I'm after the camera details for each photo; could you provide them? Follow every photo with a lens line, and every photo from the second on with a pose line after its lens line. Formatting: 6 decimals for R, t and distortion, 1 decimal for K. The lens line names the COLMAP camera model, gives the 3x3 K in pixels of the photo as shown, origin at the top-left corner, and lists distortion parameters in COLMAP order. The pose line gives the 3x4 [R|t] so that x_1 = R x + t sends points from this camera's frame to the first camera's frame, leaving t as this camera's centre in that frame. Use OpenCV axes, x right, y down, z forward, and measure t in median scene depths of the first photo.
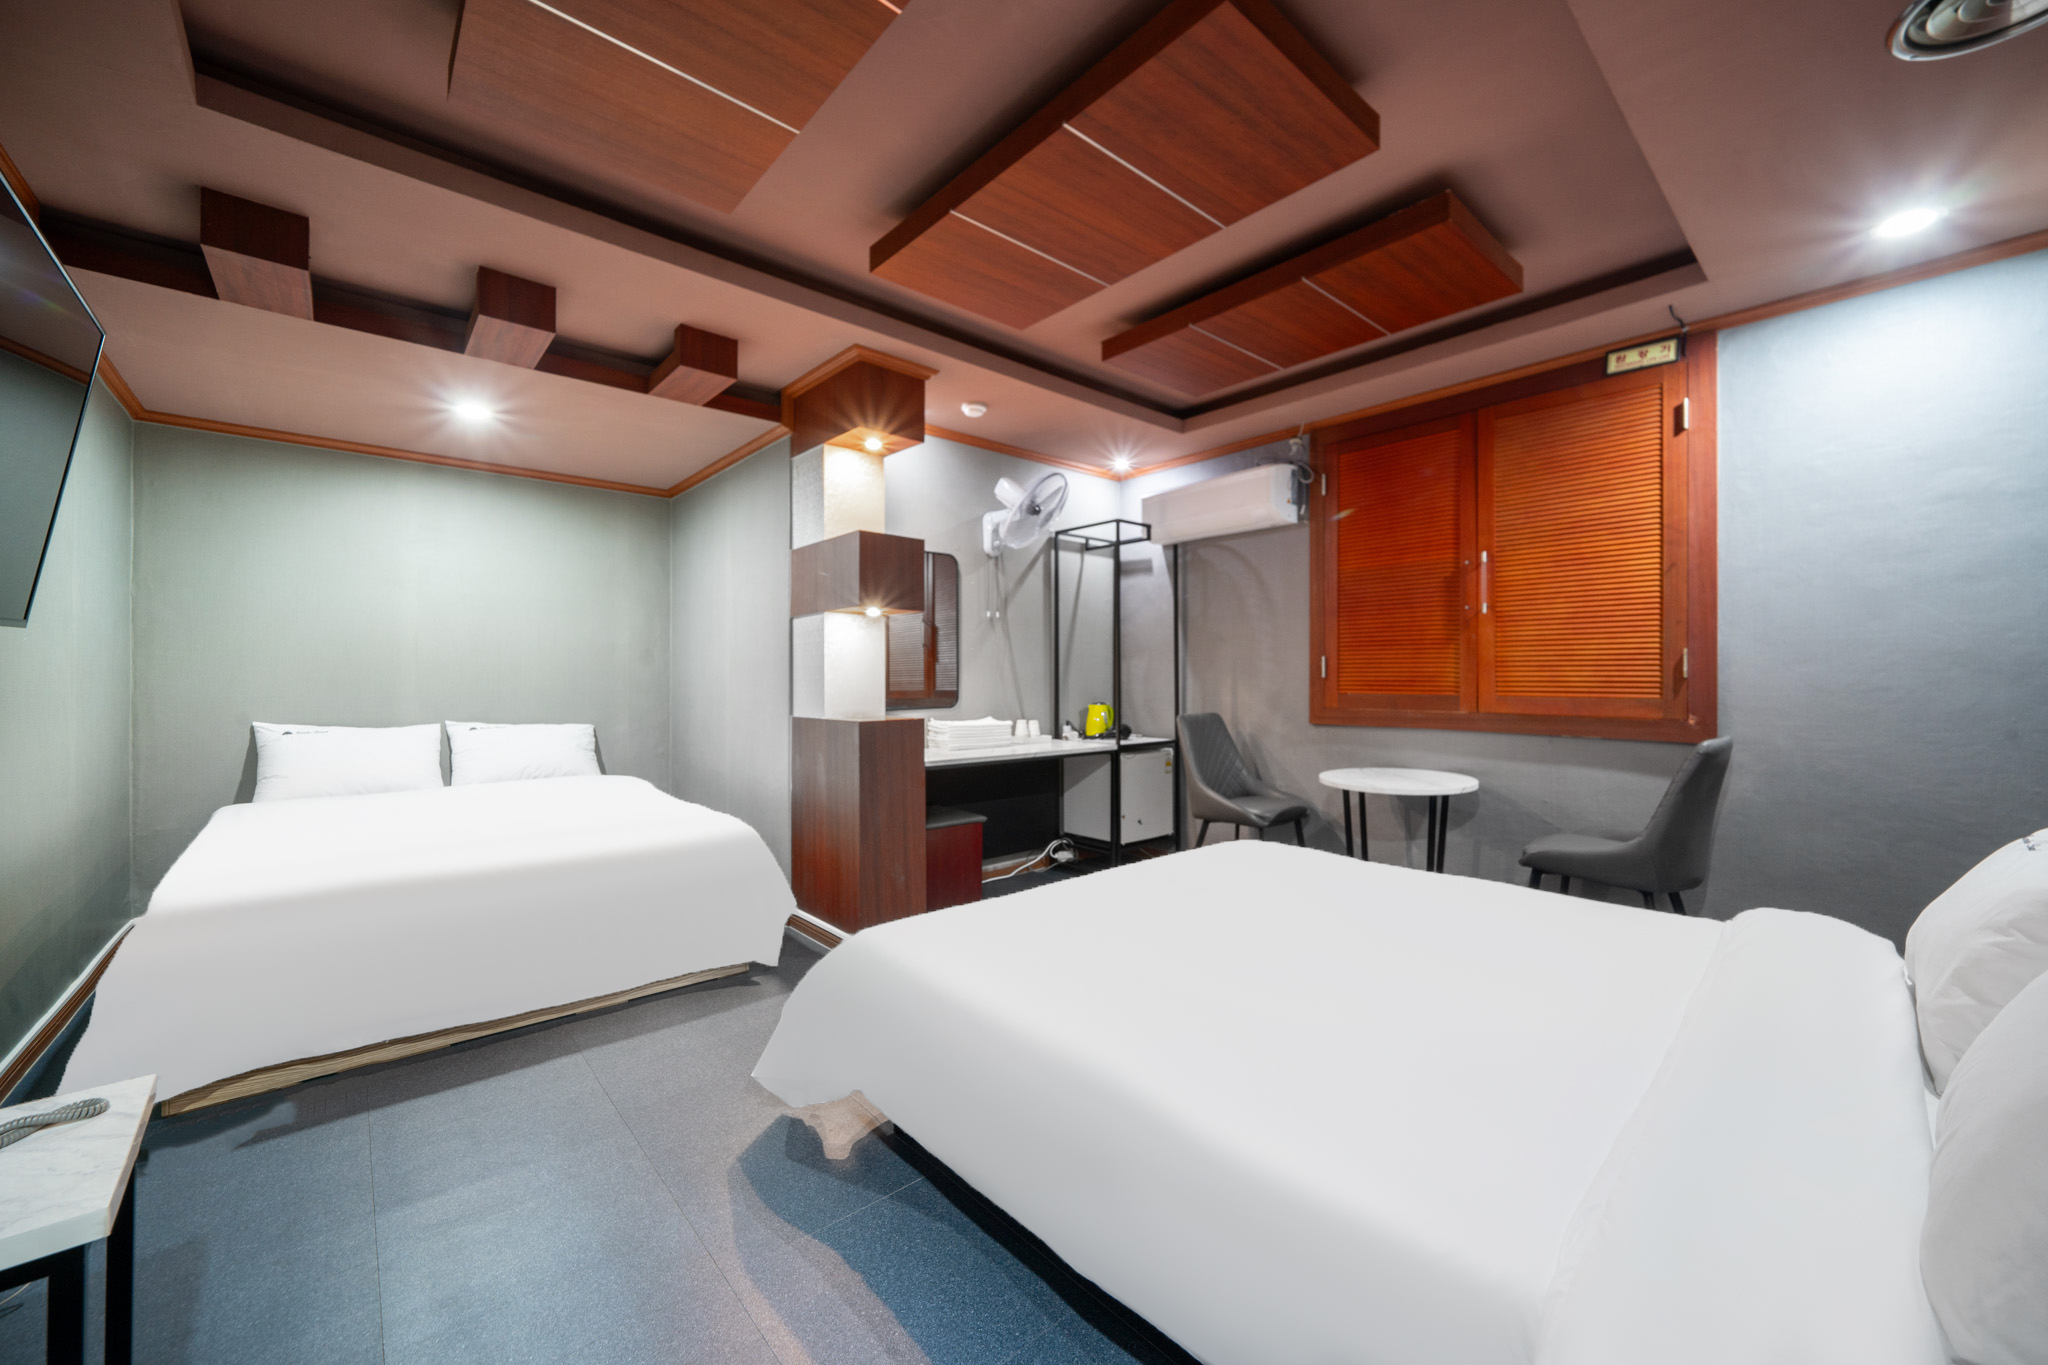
lens RADIAL K [[789.7, 0, 1024.1], [0, 789.7, 679.2], [0, 0, 1]] dist [0.003386, 0.000314]
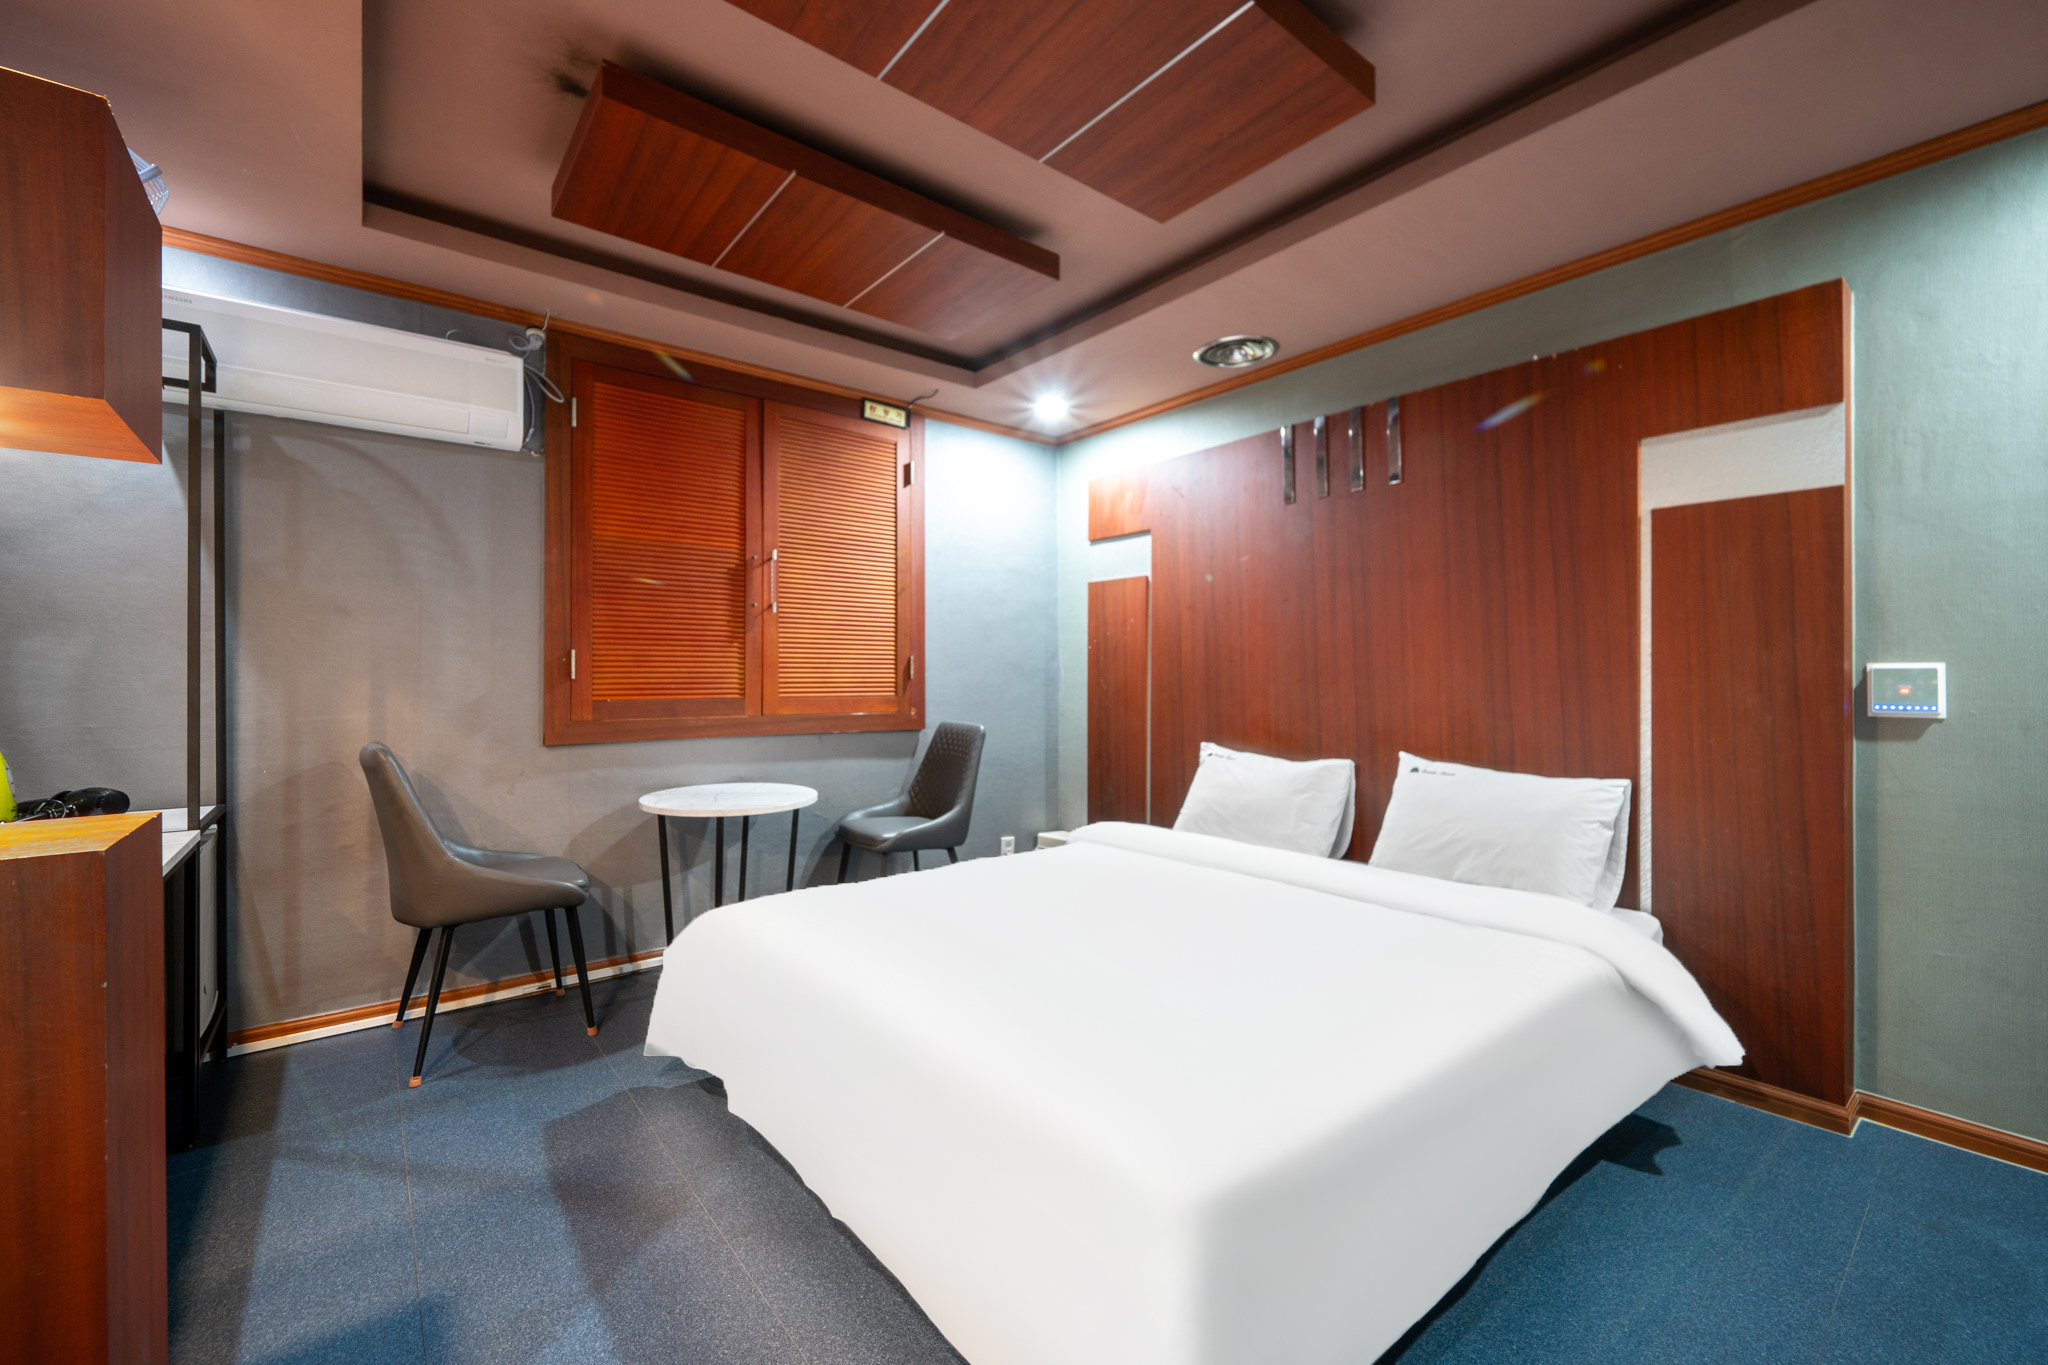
lens RADIAL K [[835.5, 0, 1030.1], [0, 835.5, 677.3], [0, 0, 1]] dist [0.000669, 0.000004]
pose [[0.030905, -0.003372, 0.999517, -0.413617], [-0.000353, 0.999994, 0.003385, -0.007764], [-0.999522, -0.000458, 0.030903, 0.623173]]
